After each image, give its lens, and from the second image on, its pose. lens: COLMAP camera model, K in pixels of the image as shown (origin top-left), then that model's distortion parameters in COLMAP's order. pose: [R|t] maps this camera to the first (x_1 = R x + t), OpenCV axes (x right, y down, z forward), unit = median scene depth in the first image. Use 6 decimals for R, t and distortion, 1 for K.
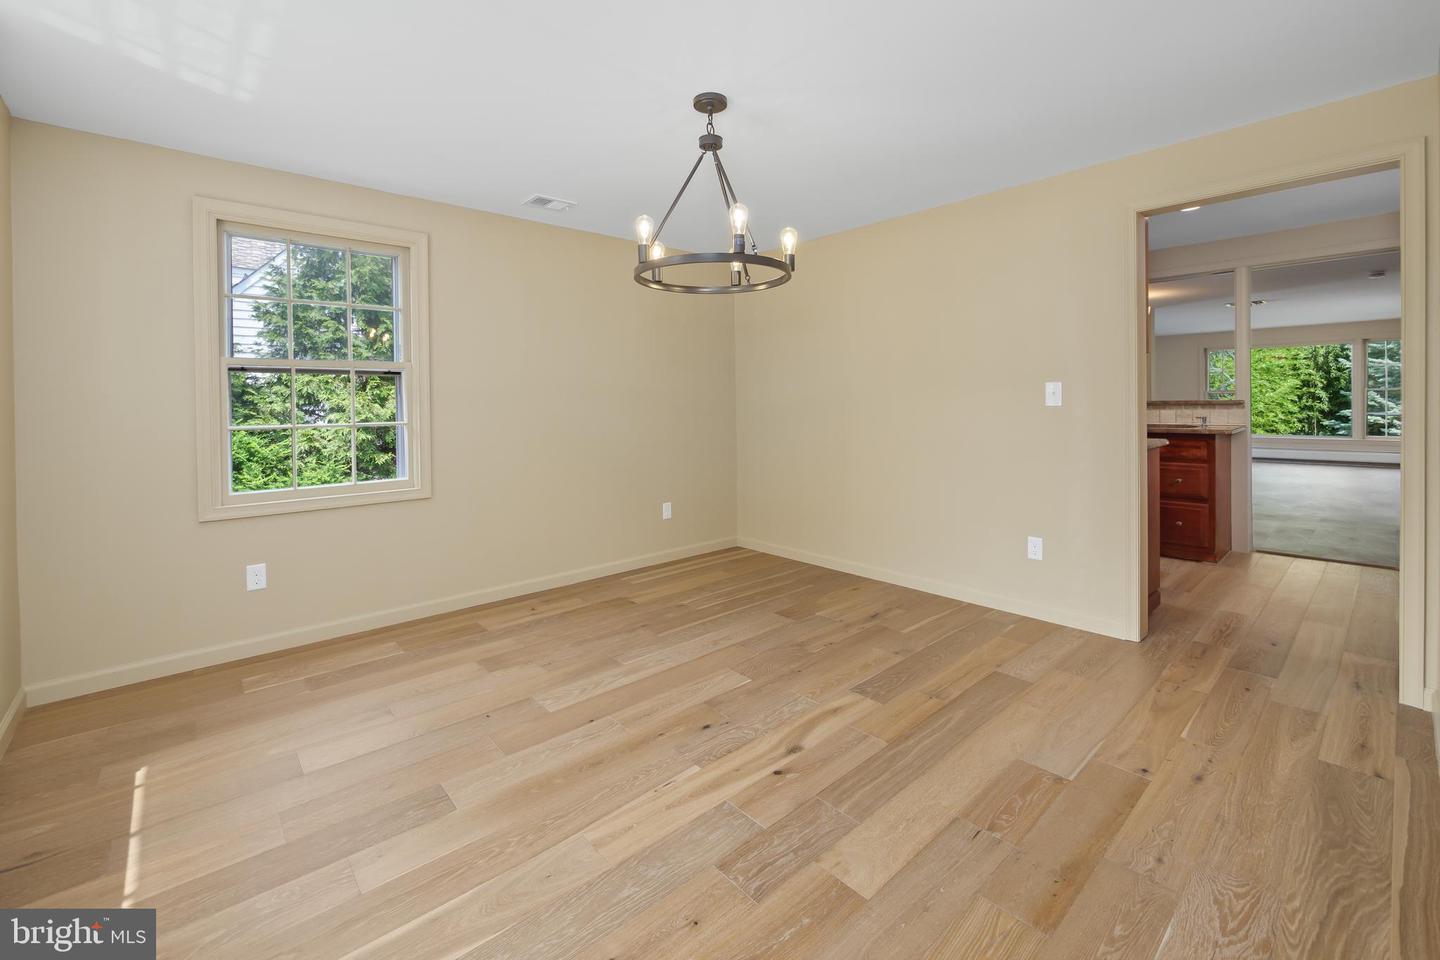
lens RADIAL K [[607.9, 0, 690.8], [0, 607.9, 397.3], [0, 0, 1]] dist [-0.009540, 0.001527]
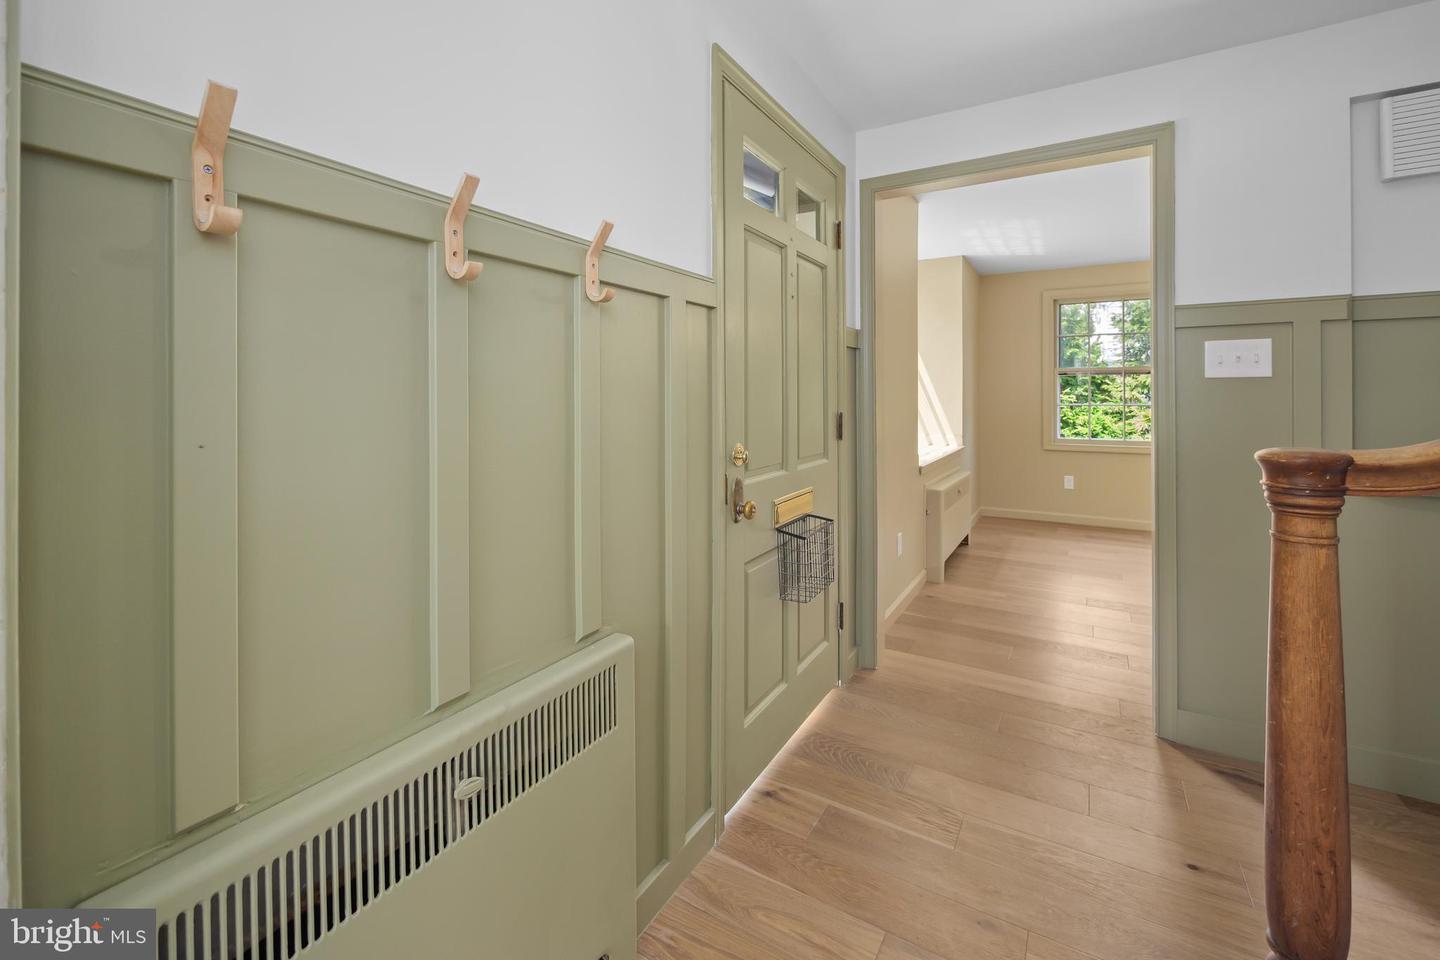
lens RADIAL K [[607.9, 0, 719.7], [0, 607.9, 395.6], [0, 0, 1]] dist [-0.009540, 0.001527]
pose [[0.320140, 0.015721, -0.947240, 1.312177], [0.004883, 0.999822, 0.018244, -0.040880], [0.947358, -0.010466, 0.320006, -1.179517]]
